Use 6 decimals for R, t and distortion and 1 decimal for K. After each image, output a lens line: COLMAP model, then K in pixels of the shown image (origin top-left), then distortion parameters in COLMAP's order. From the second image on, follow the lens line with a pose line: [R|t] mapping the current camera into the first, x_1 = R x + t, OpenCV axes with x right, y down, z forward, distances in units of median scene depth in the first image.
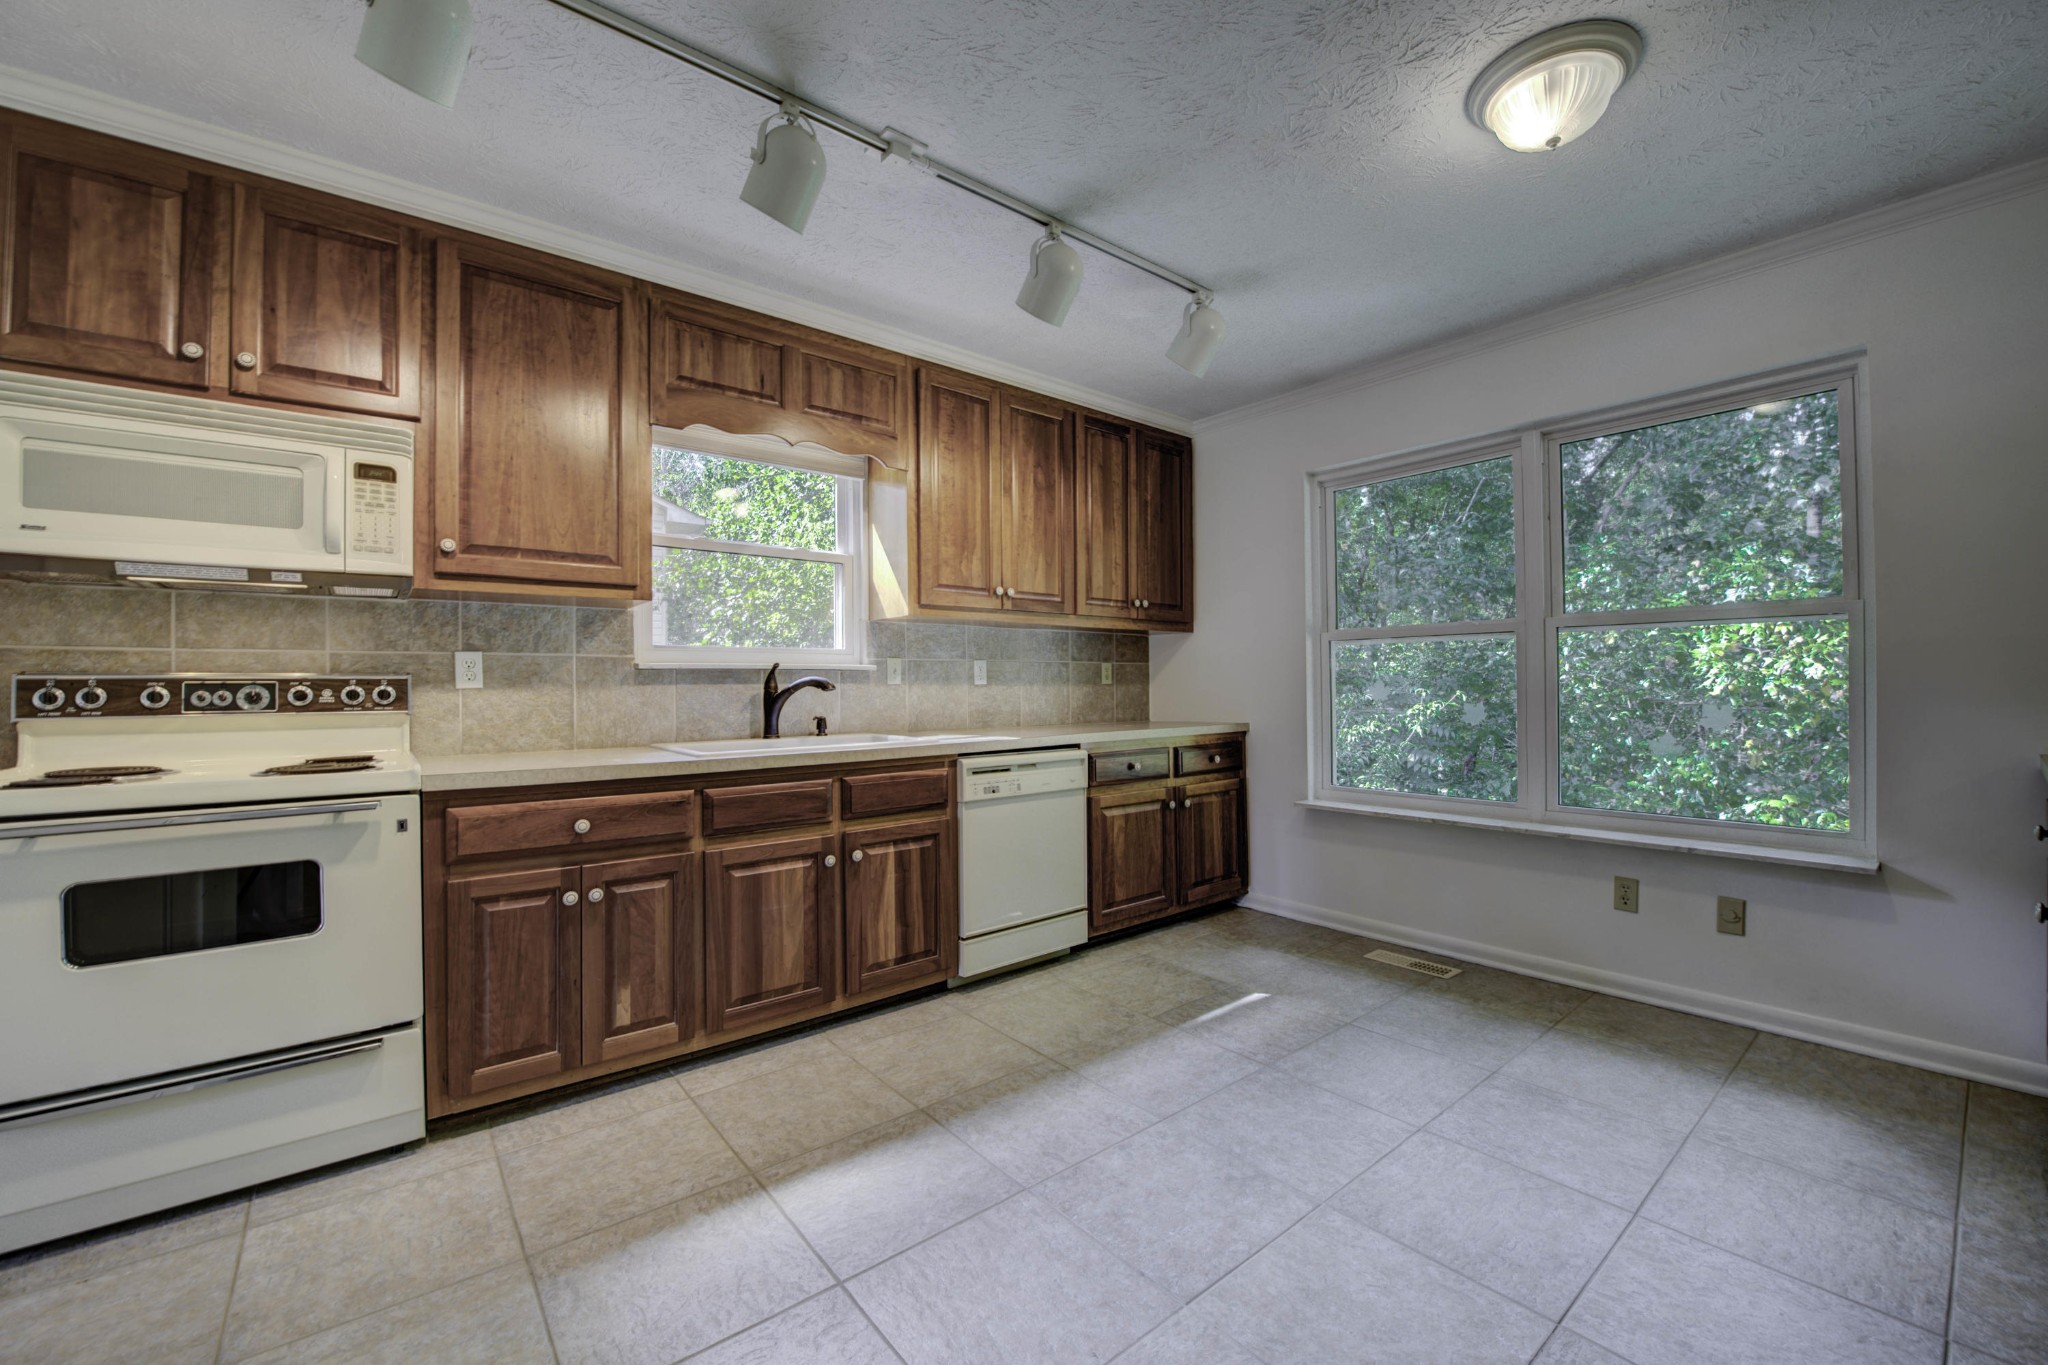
lens RADIAL K [[805.6, 0, 1024.0], [0, 805.6, 682.5], [0, 0, 1]] dist [-0.014234, -0.002955]
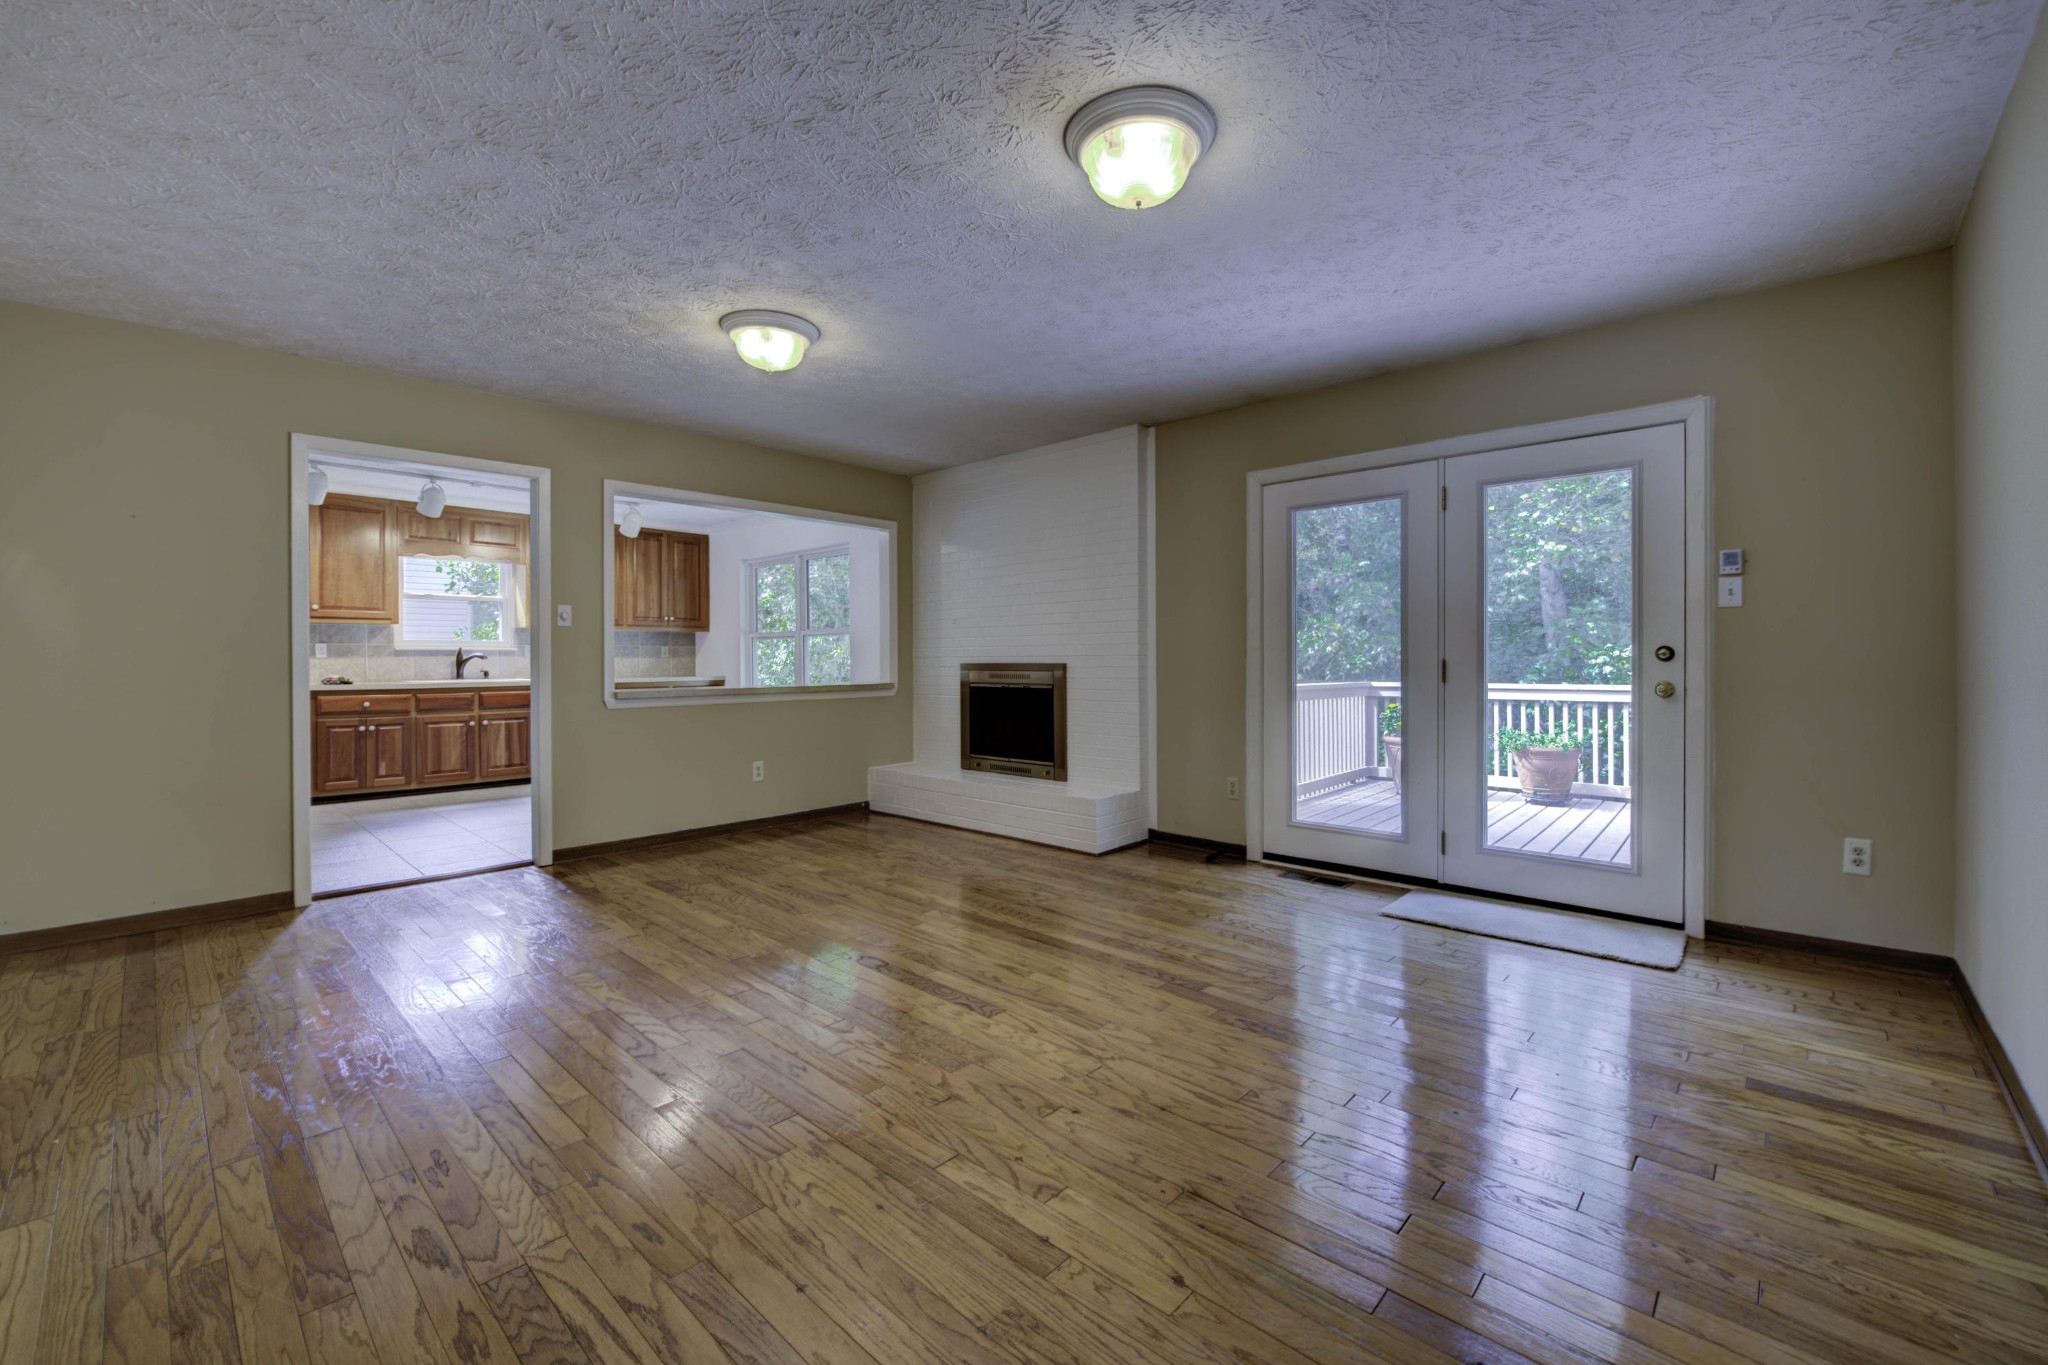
lens RADIAL K [[825.6, 0, 1034.4], [0, 825.6, 662.7], [0, 0, 1]] dist [-0.016070, -0.000398]
pose [[0.989416, 0.003992, 0.145054, 1.119405], [-0.005276, 0.999950, 0.008469, -0.009645], [-0.145013, -0.009144, 0.989387, -1.804505]]
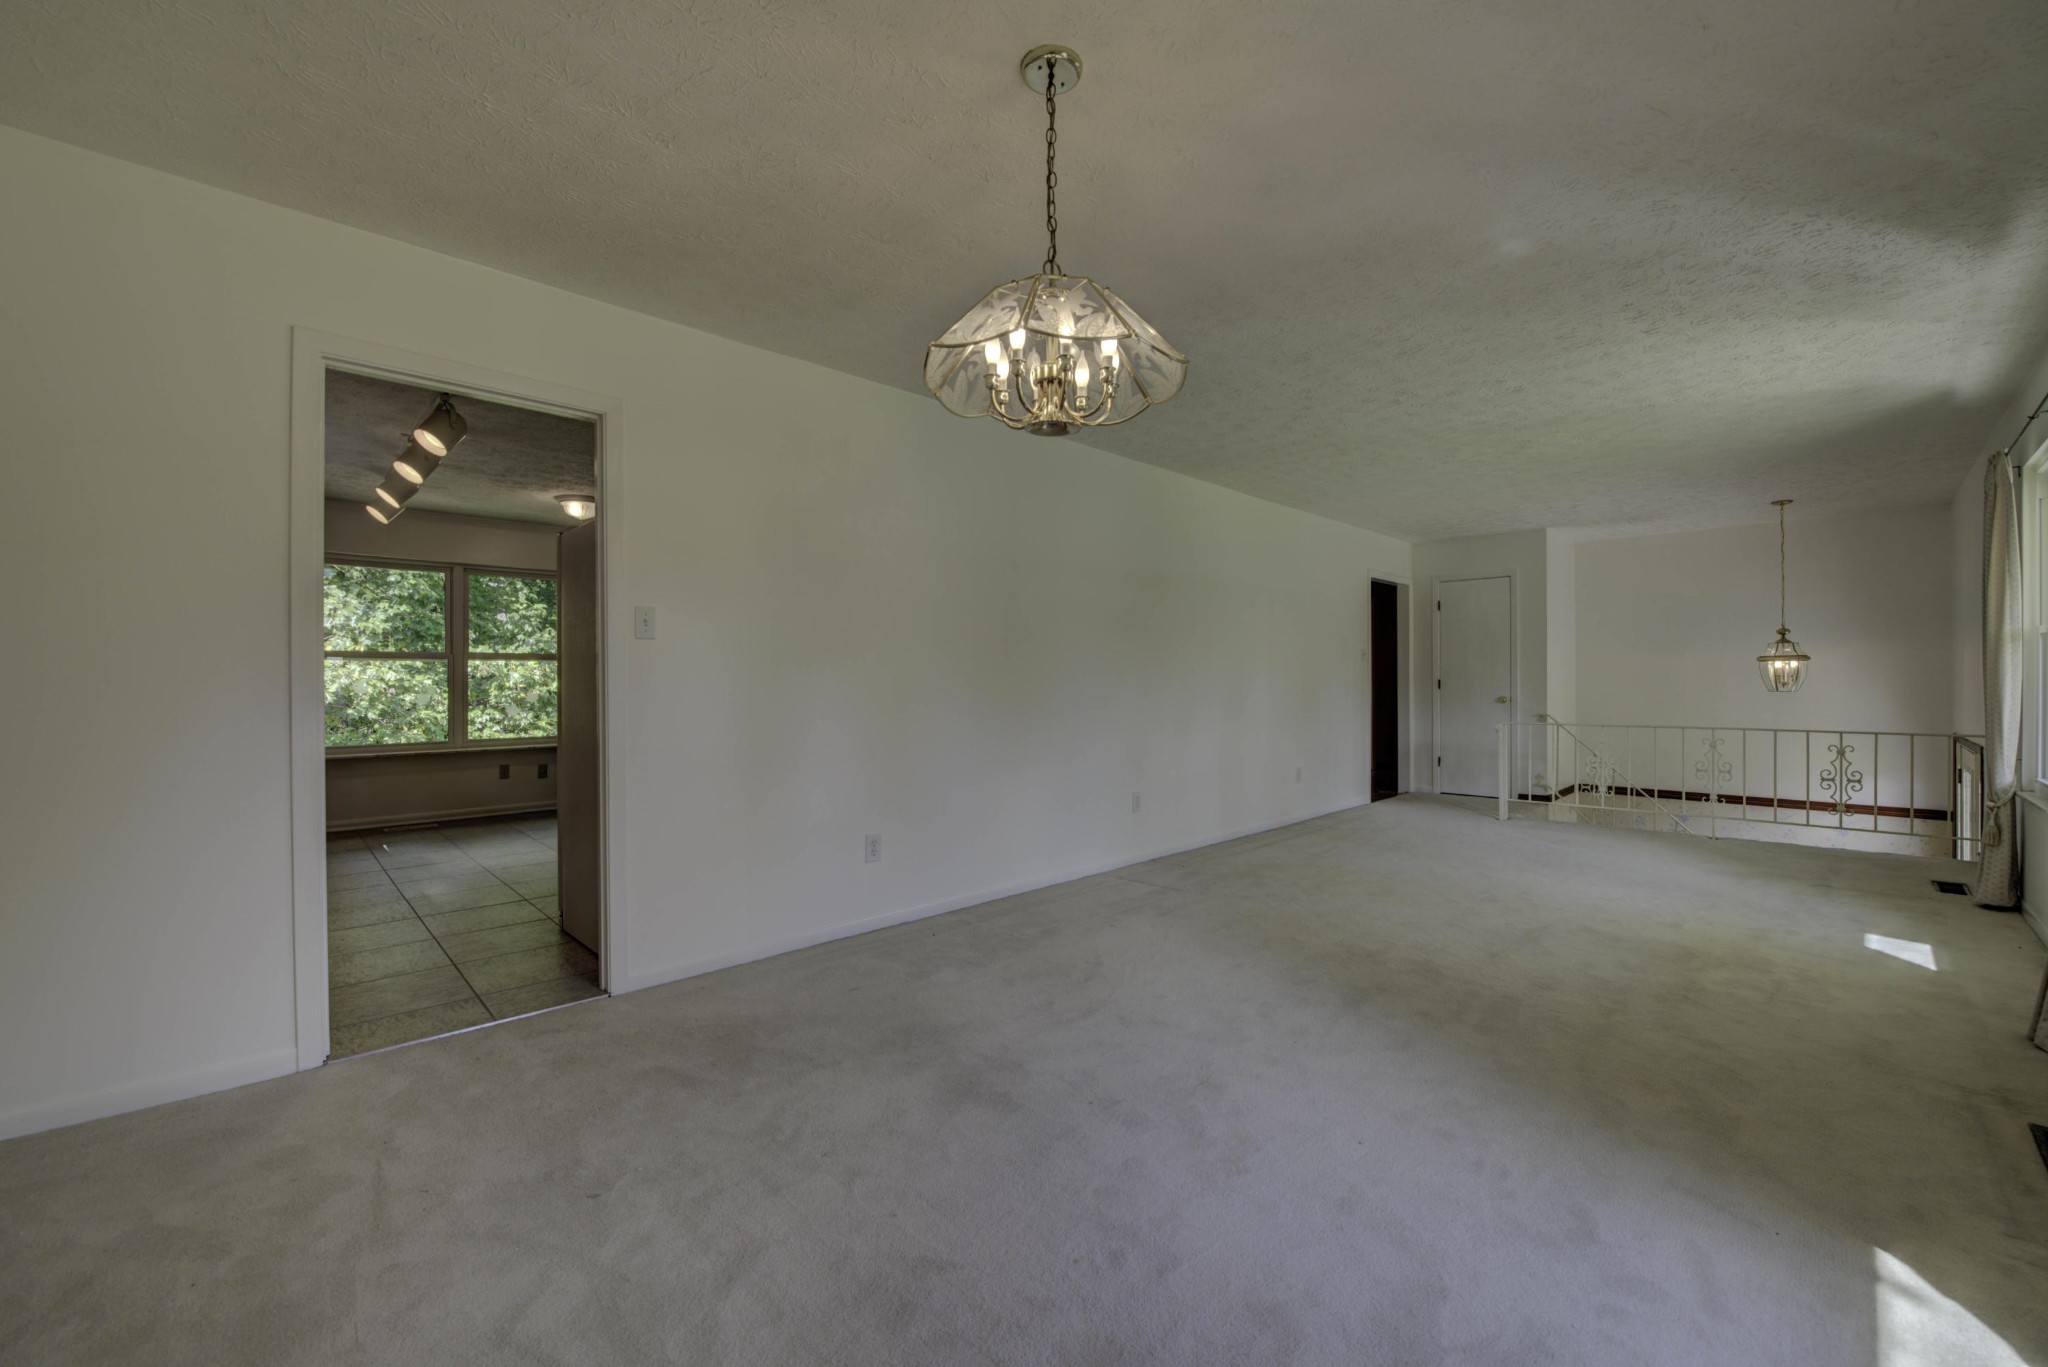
lens RADIAL K [[805.6, 0, 1024.0], [0, 805.6, 683.5], [0, 0, 1]] dist [-0.014234, -0.002955]
pose [[-0.088692, 0.006142, 0.996040, -1.830163], [-0.004854, 0.999966, -0.006599, 0.006545], [-0.996047, -0.005420, -0.088659, -0.356230]]
